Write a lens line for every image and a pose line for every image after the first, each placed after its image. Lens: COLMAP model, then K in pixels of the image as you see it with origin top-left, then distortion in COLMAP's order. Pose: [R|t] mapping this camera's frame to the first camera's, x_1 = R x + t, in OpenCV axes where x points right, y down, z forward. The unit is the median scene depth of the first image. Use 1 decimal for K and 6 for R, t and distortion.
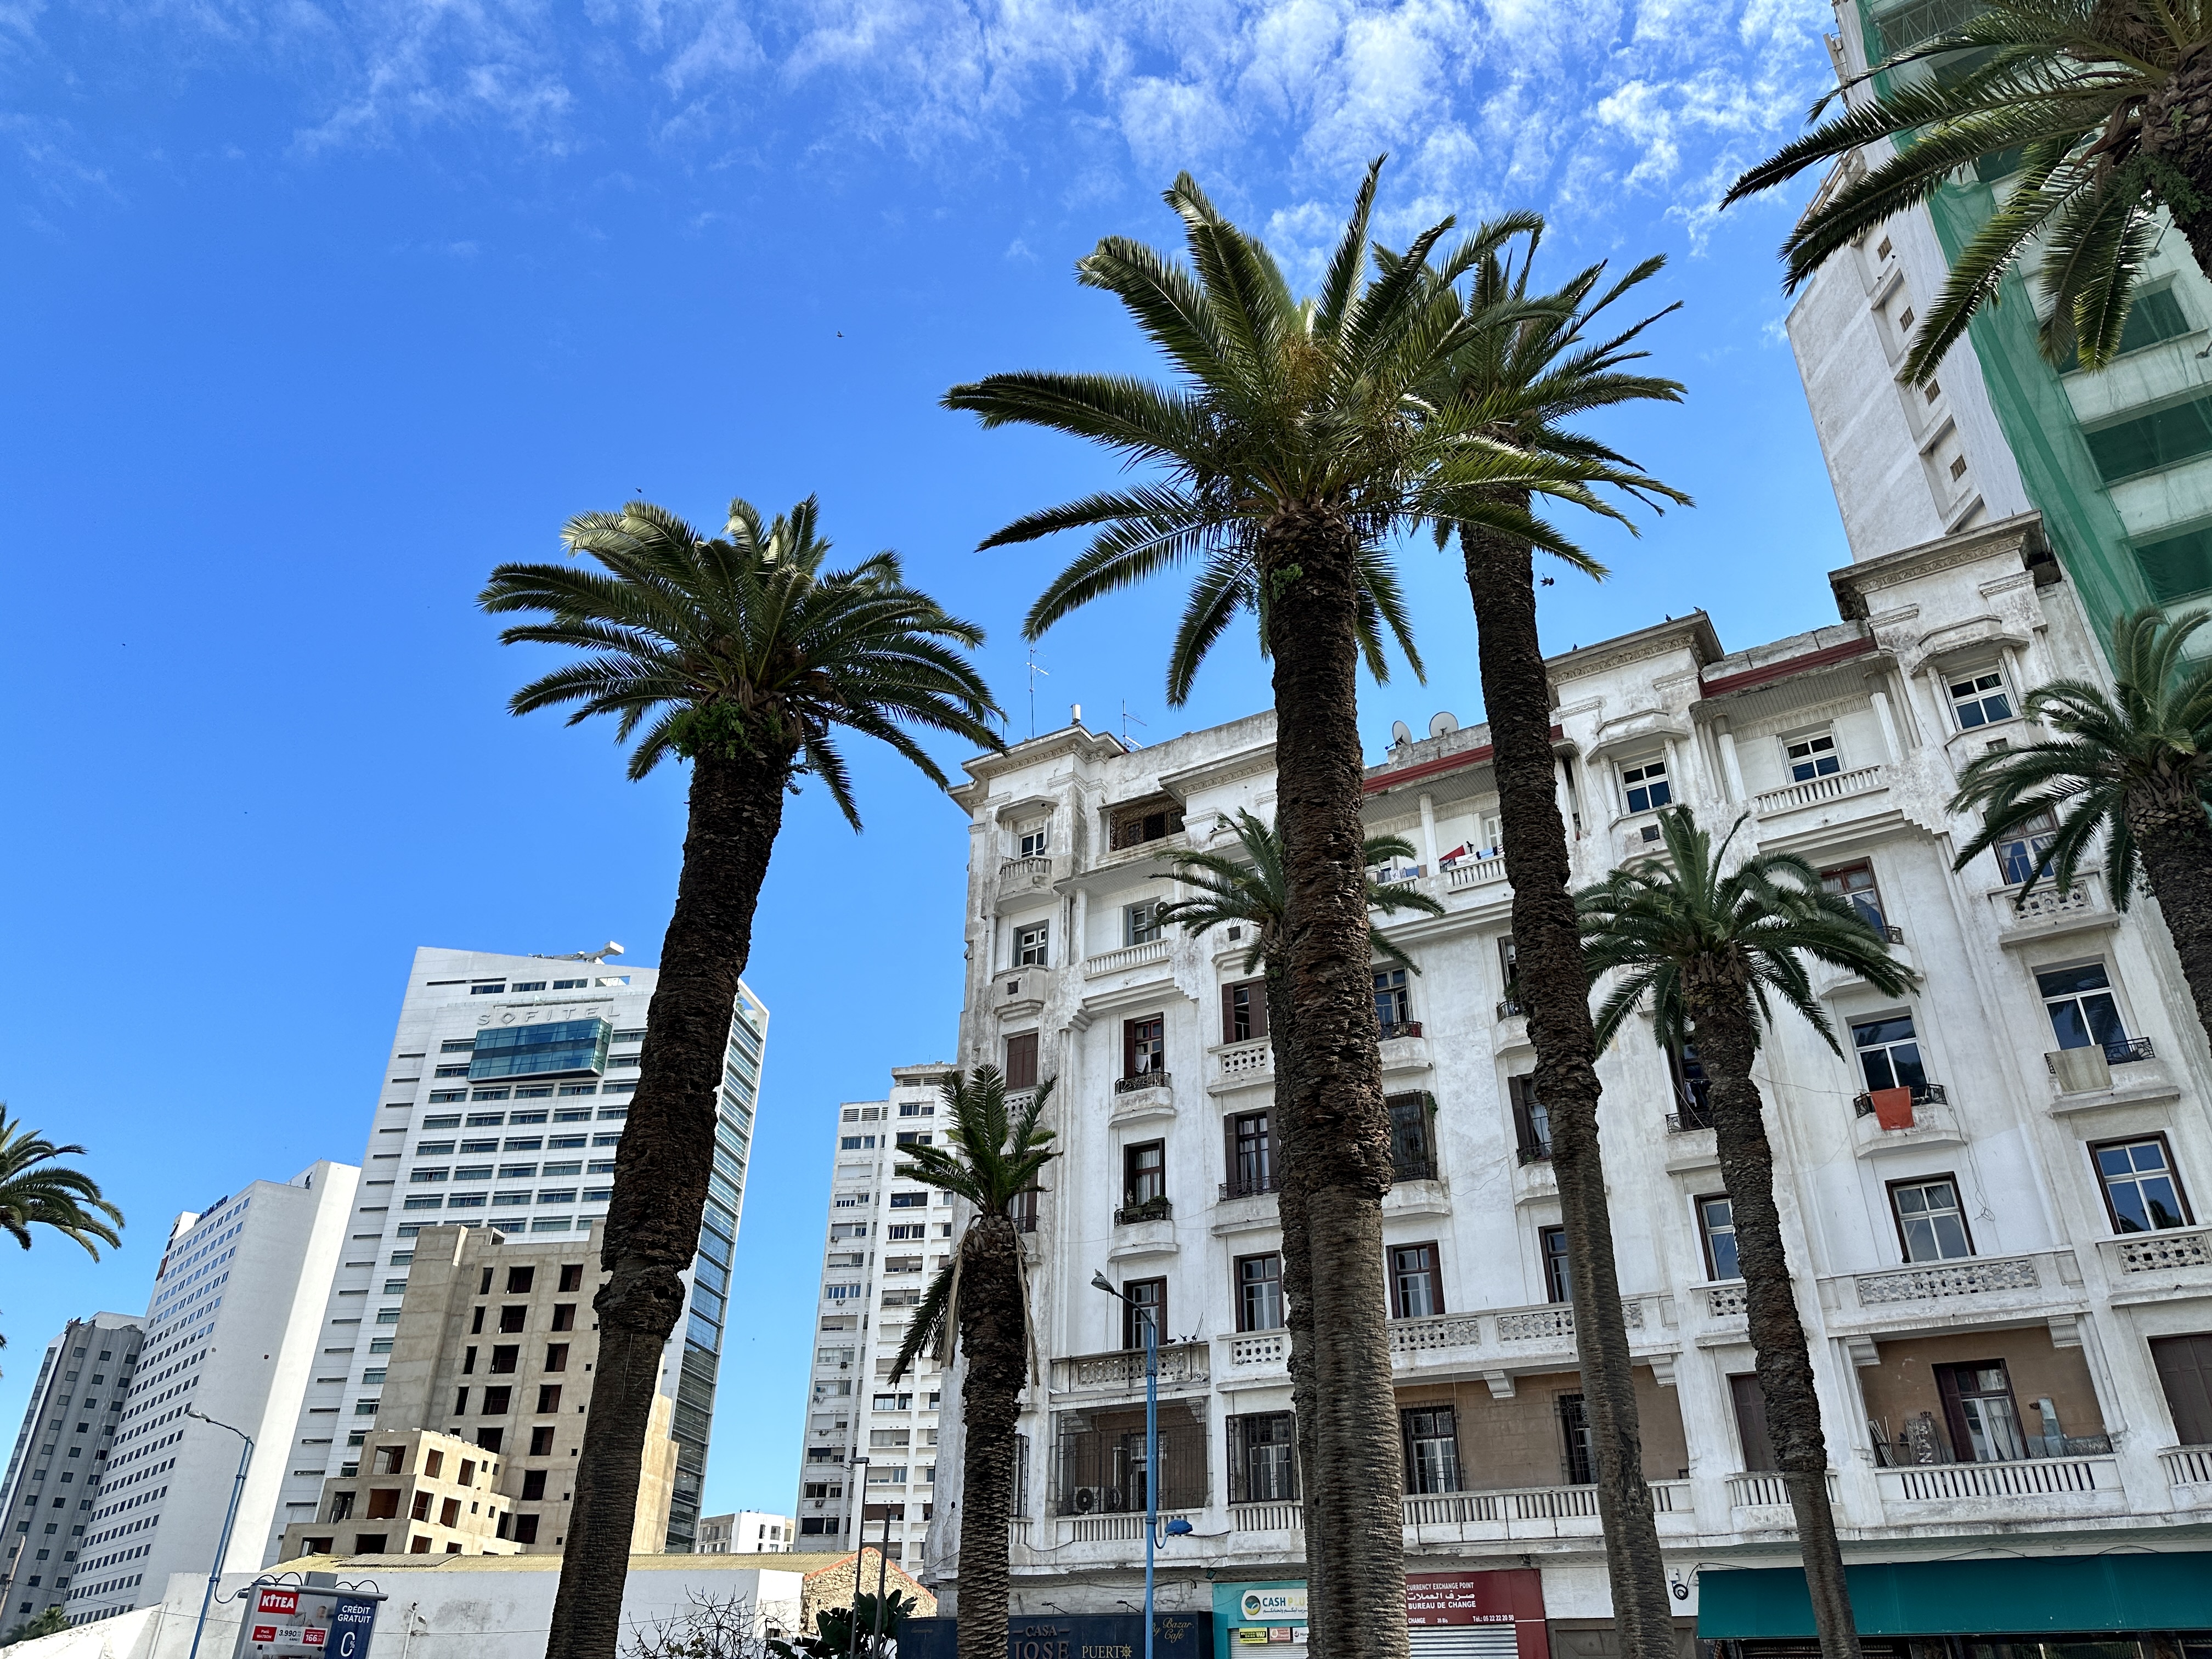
lens RADIAL K [[1546.4, 0, 1106.0], [0, 1546.4, 829.5], [0, 0, 1]] dist [-0.002661, -0.035441]
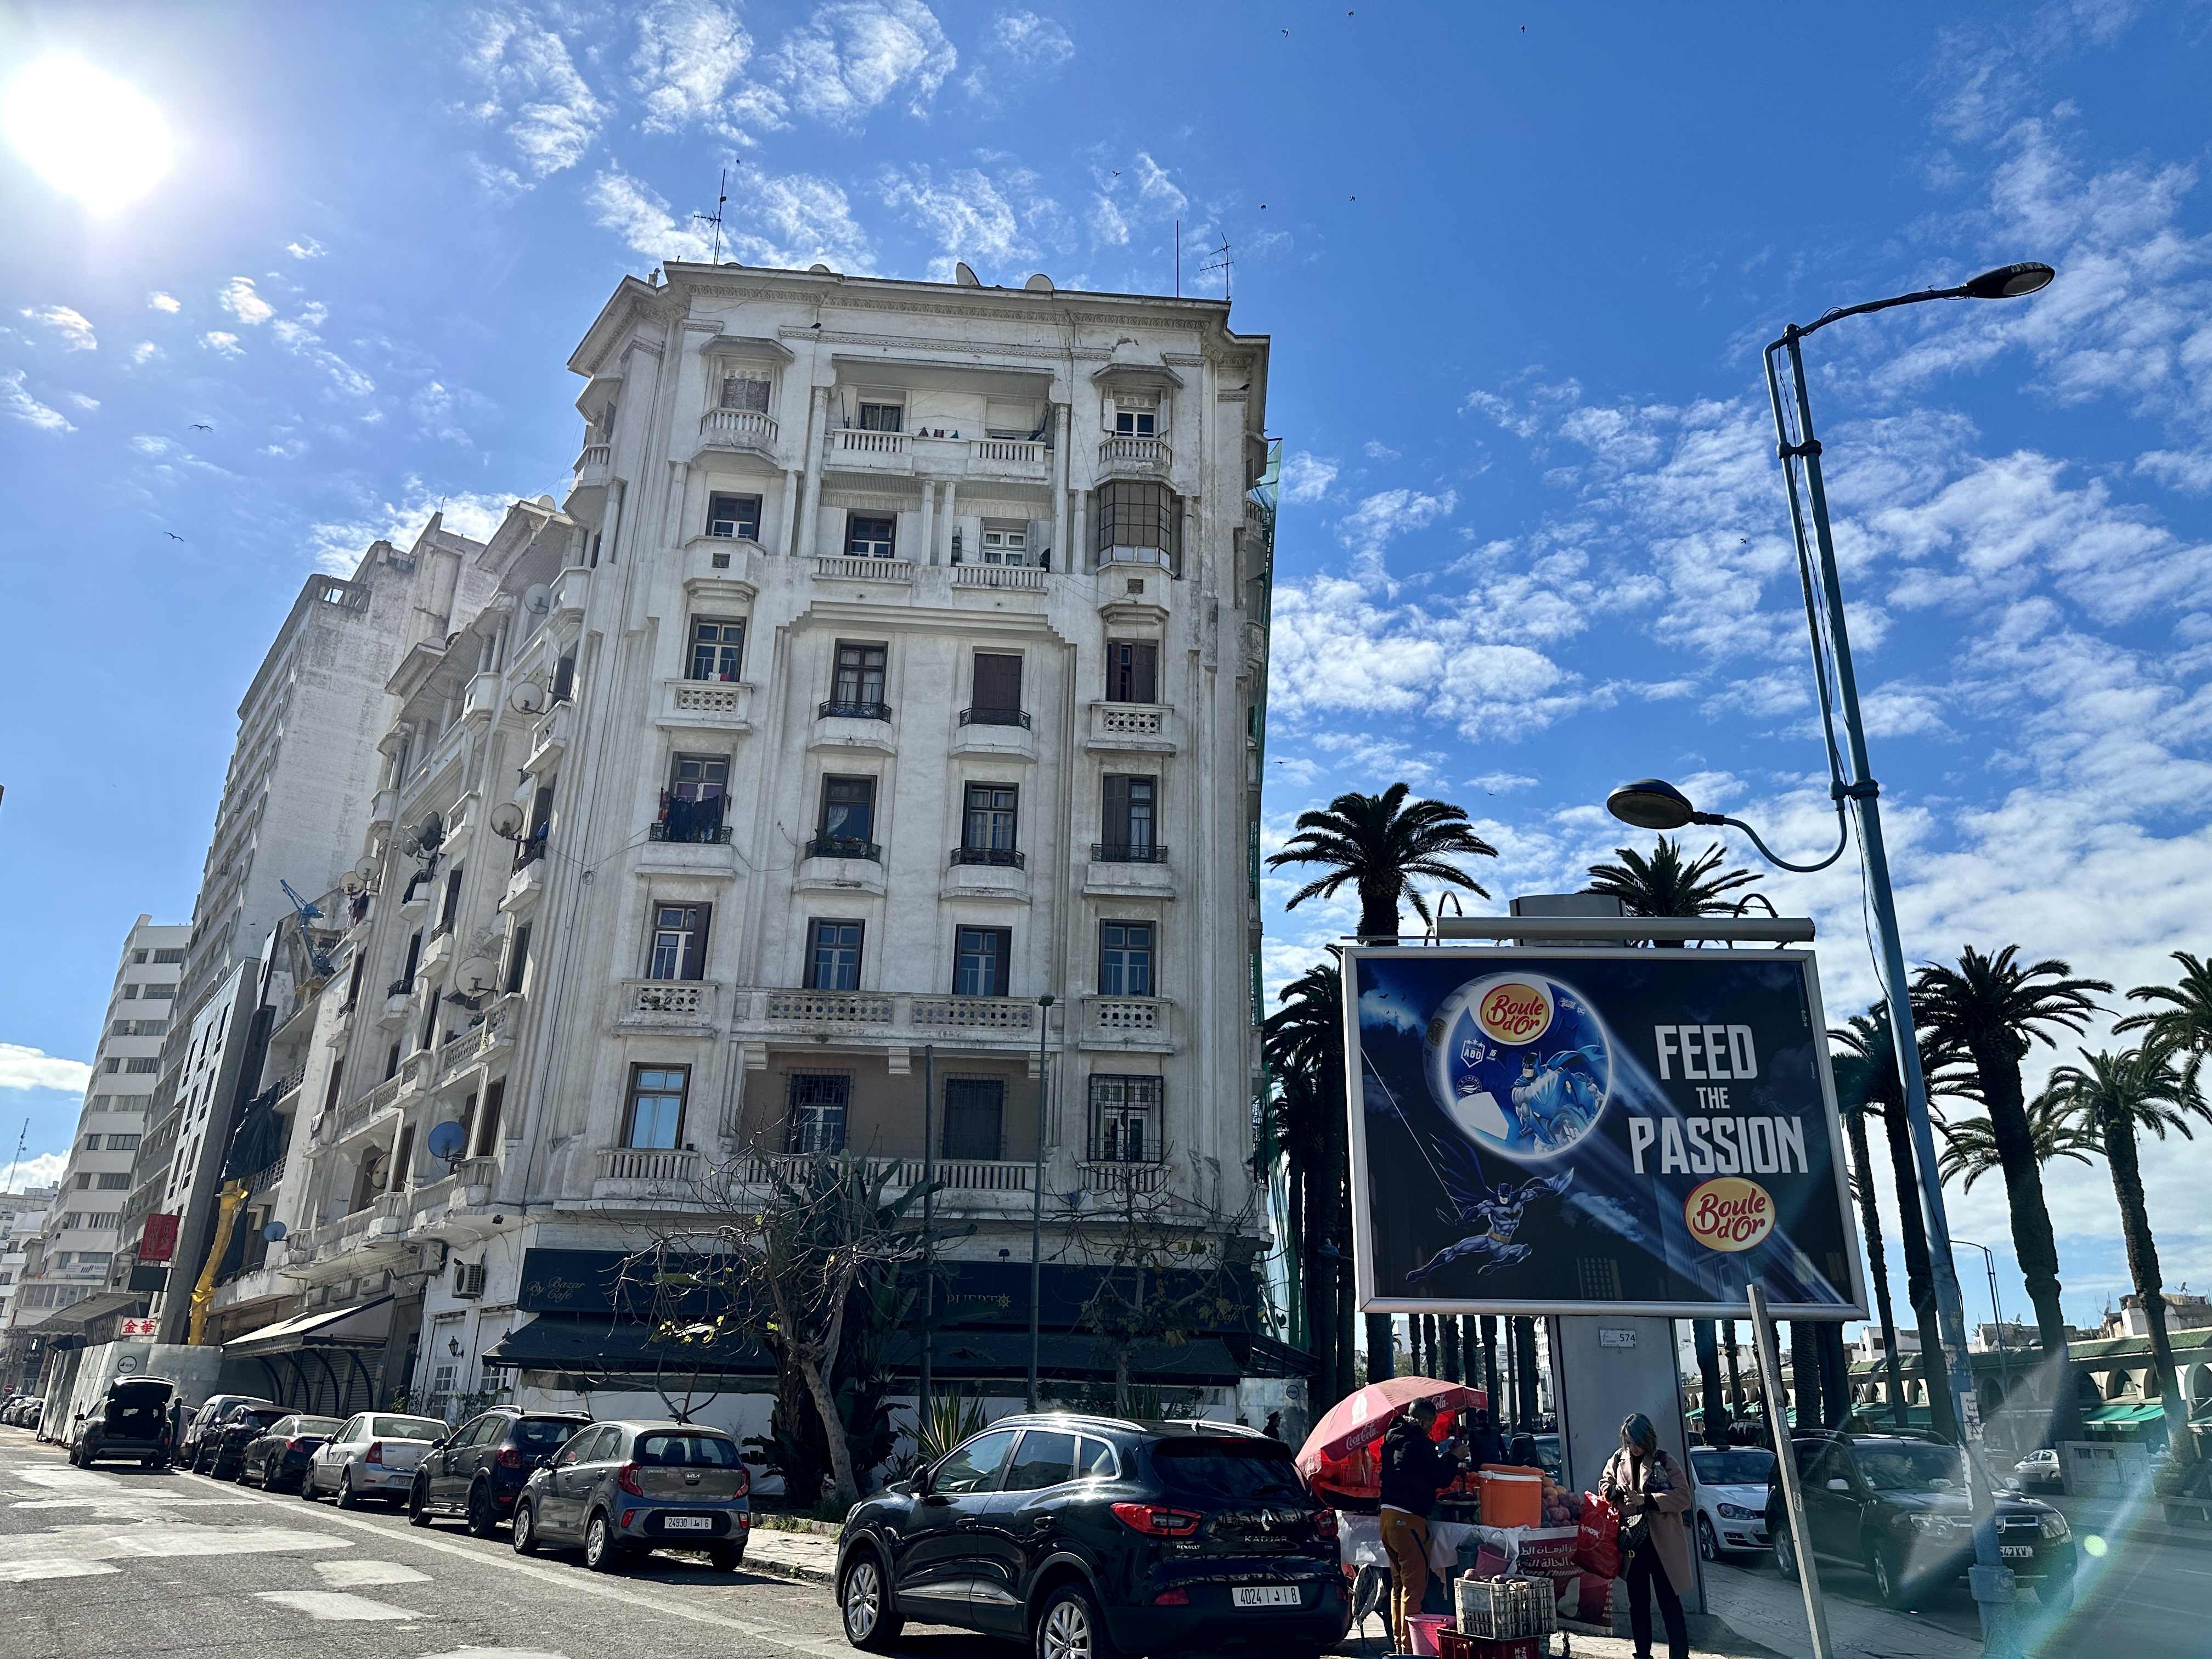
lens RADIAL K [[1546.4, 0, 1106.0], [0, 1546.4, 829.5], [0, 0, 1]] dist [-0.002661, -0.035441]
pose [[0.783531, 0.193217, 0.590548, -0.515410], [-0.303305, 0.948431, 0.092110, 0.142223], [-0.542297, -0.251287, 0.801729, 0.260745]]
